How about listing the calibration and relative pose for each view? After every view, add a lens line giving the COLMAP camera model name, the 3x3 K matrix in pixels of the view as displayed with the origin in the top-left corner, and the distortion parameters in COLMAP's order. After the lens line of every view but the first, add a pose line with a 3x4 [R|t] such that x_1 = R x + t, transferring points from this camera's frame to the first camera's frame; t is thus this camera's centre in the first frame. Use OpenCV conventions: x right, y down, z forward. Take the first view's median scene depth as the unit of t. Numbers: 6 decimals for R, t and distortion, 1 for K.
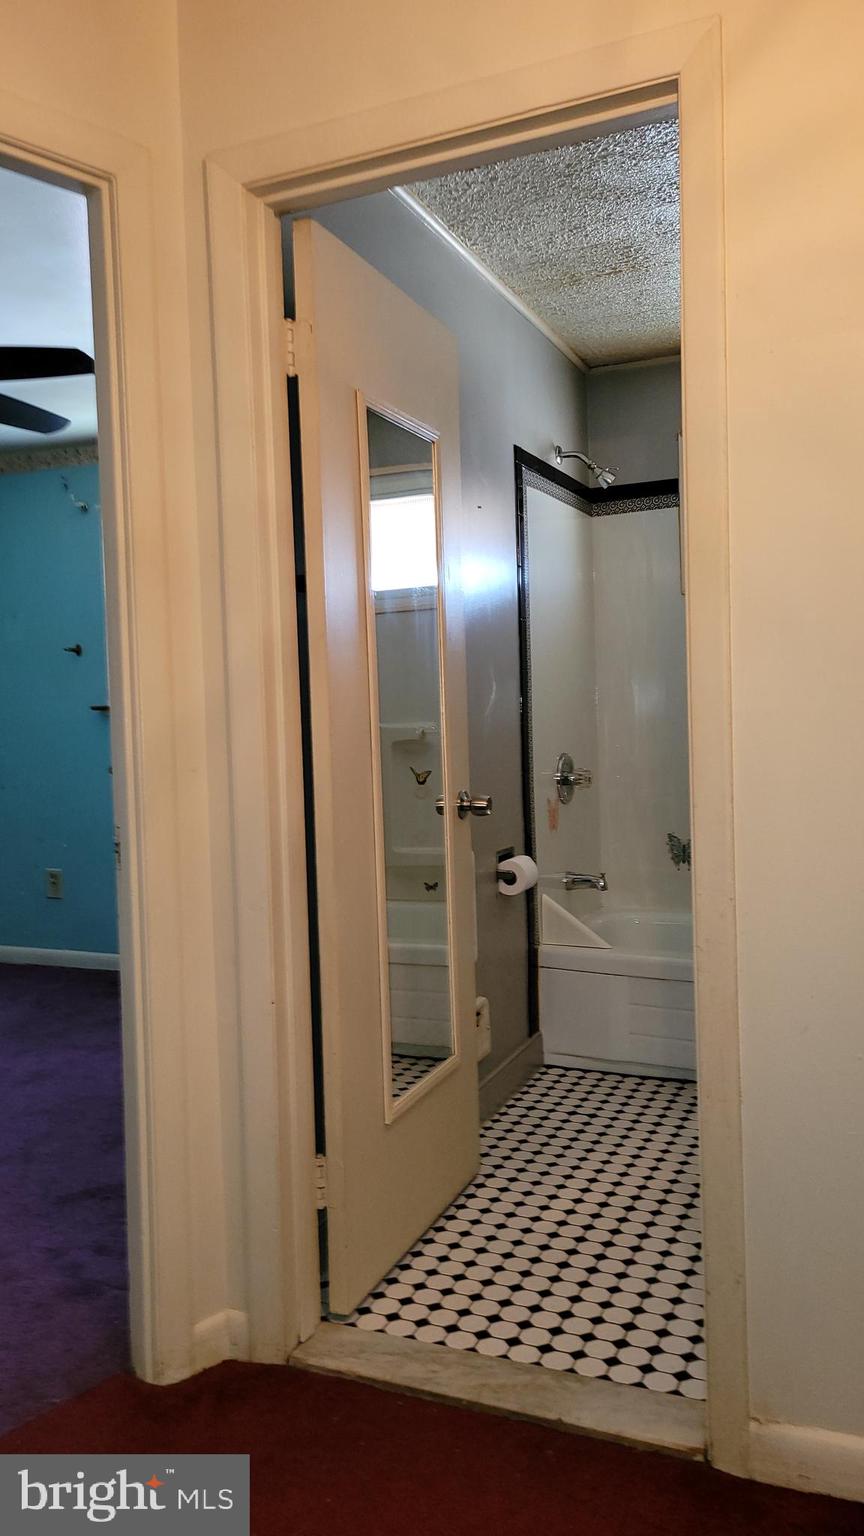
lens RADIAL K [[1143.7, 0, 432.0], [0, 1143.7, 768.0], [0, 0, 1]] dist [0.066172, -0.037429]
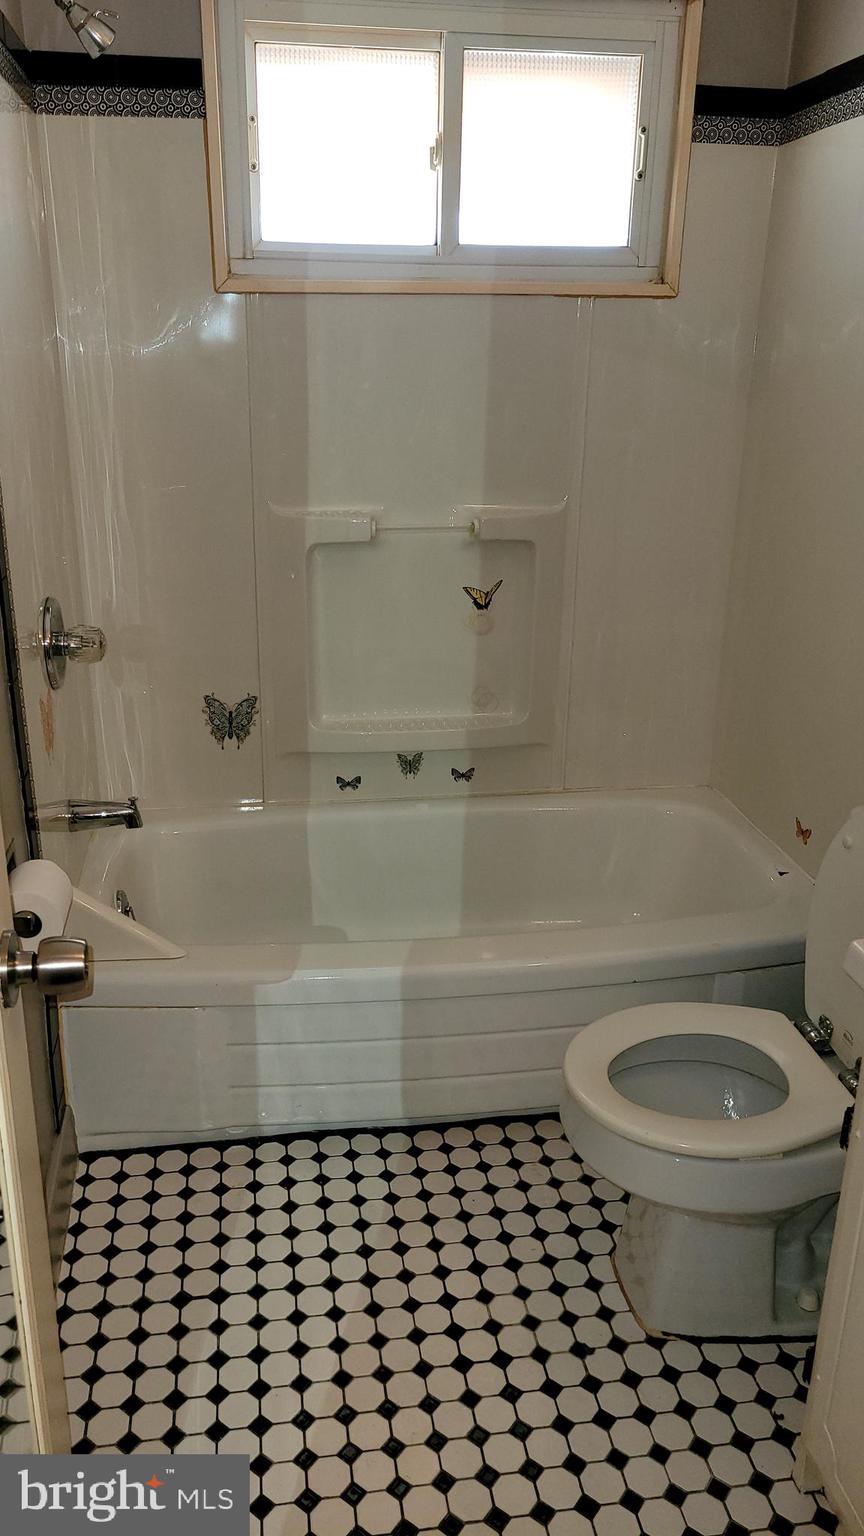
lens RADIAL K [[1143.7, 0, 432.0], [0, 1143.7, 768.0], [0, 0, 1]] dist [0.066172, -0.037429]
pose [[0.841392, -0.140165, 0.521932, -0.032063], [-0.017067, 0.958407, 0.284895, -0.103959], [-0.540155, -0.248616, 0.804004, 0.476004]]
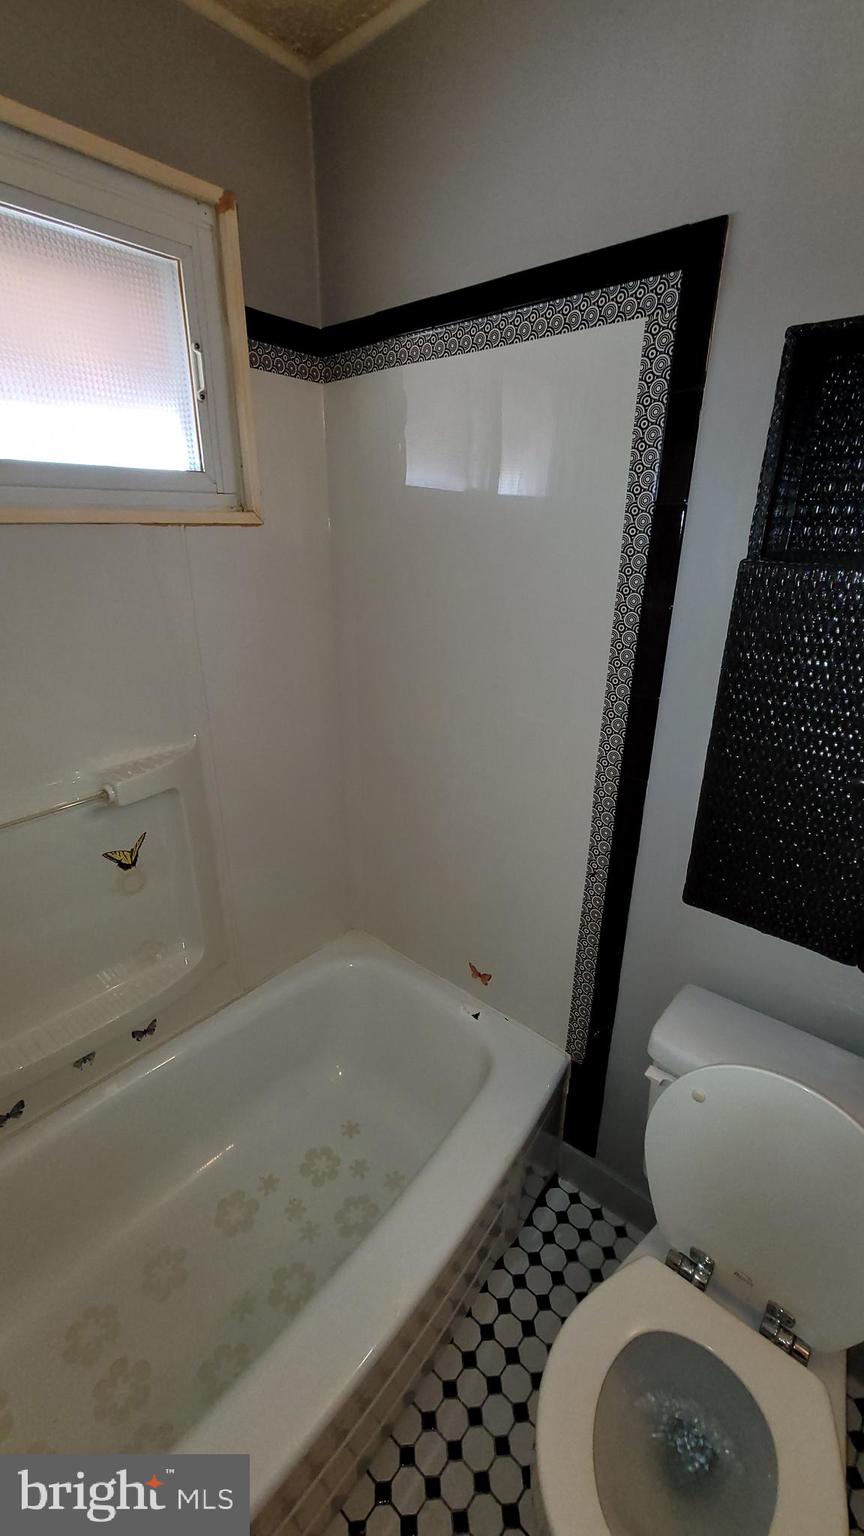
lens RADIAL K [[624.1, 0, 426.4], [0, 624.1, 774.5], [0, 0, 1]] dist [-0.001353, -0.000706]
pose [[0.299735, -0.319961, 0.898768, 0.139699], [0.029011, 0.944704, 0.326640, -0.157474], [-0.953581, -0.071831, 0.292443, 0.813884]]
